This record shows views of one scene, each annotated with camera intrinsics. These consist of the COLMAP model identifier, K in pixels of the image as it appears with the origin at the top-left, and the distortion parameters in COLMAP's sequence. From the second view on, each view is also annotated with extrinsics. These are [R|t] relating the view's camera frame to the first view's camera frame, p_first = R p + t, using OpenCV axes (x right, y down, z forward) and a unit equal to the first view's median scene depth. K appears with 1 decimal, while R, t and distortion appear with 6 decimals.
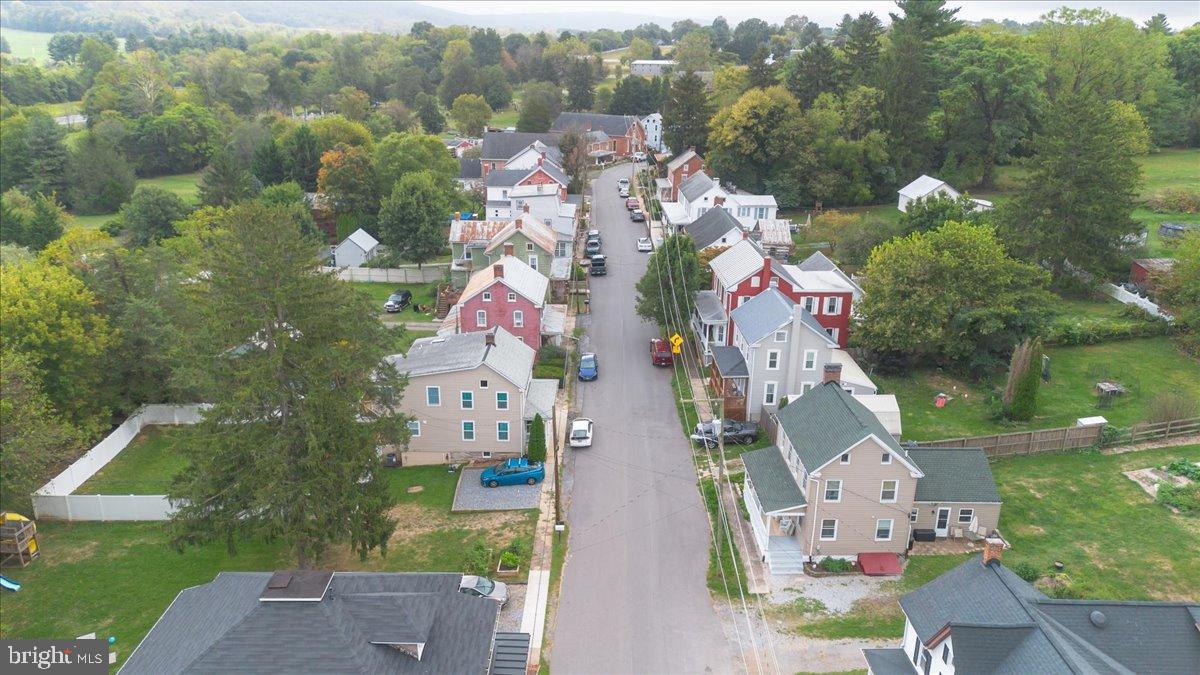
lens RADIAL K [[851.3, 0, 600.0], [0, 851.3, 337.5], [0, 0, 1]] dist [0.052702, -0.001442]
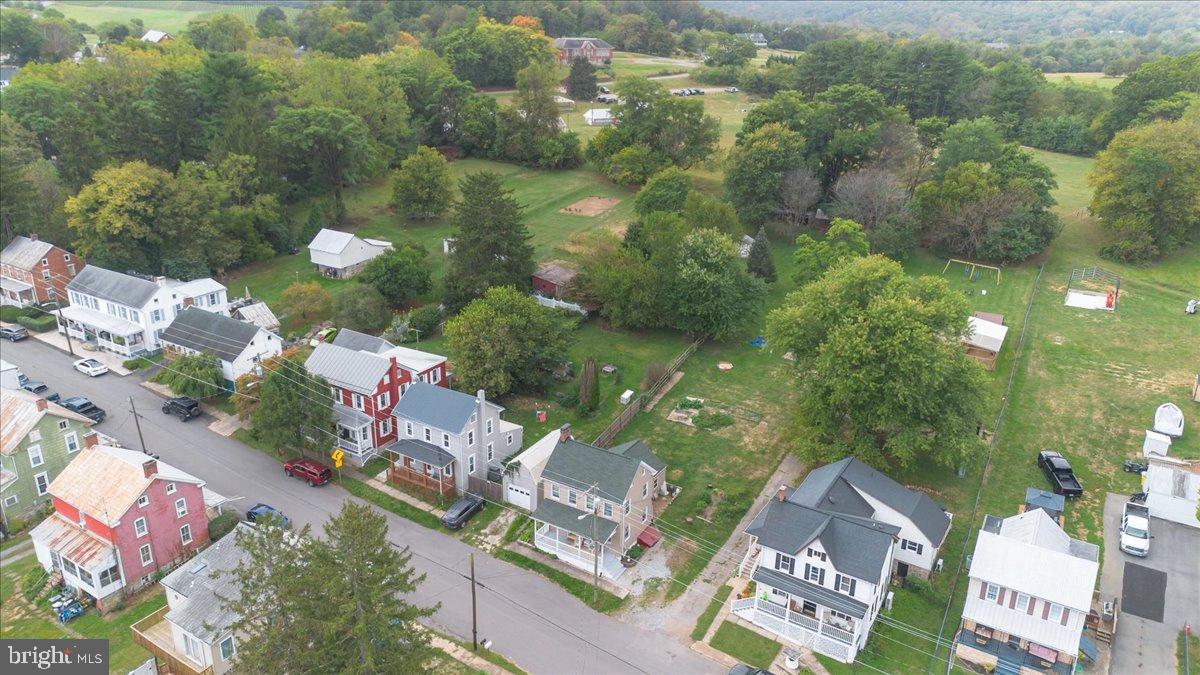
lens RADIAL K [[851.3, 0, 600.0], [0, 851.3, 337.5], [0, 0, 1]] dist [0.052702, -0.001442]
pose [[0.529961, -0.306338, 0.790758, -0.534344], [0.261878, 0.946017, 0.190976, -0.252985], [-0.806574, 0.105873, 0.581575, 0.094573]]
